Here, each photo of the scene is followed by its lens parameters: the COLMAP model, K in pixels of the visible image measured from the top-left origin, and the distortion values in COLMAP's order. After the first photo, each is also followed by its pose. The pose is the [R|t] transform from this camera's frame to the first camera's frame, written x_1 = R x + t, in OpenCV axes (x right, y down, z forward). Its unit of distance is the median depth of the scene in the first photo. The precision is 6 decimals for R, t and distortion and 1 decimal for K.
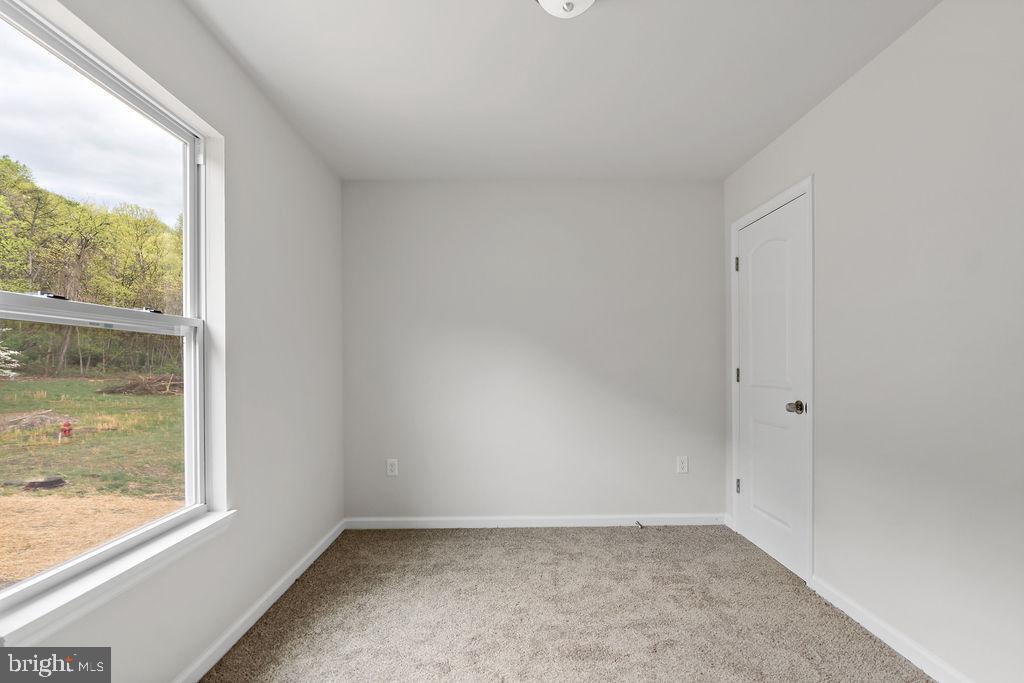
lens RADIAL K [[492.2, 0, 513.4], [0, 492.2, 375.4], [0, 0, 1]] dist [-0.002345, -0.000297]
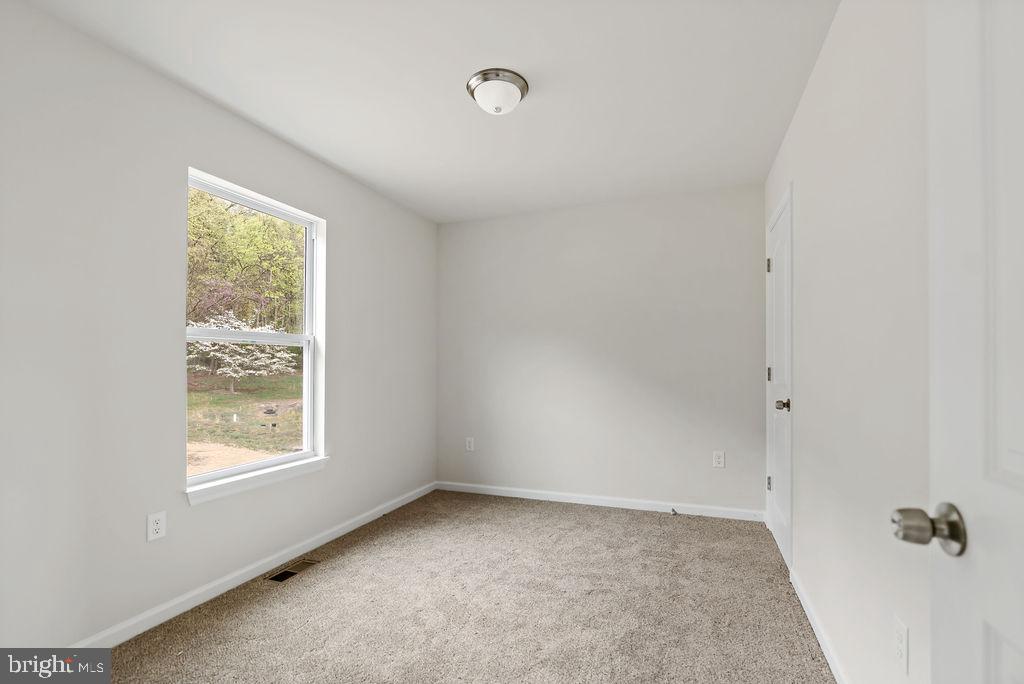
lens RADIAL K [[492.2, 0, 513.4], [0, 492.2, 375.9], [0, 0, 1]] dist [-0.002345, -0.000297]
pose [[0.923744, 0.009169, -0.382901, 0.385537], [-0.007679, 0.999956, 0.005419, 0.001999], [0.382934, -0.002065, 0.923774, -0.148600]]
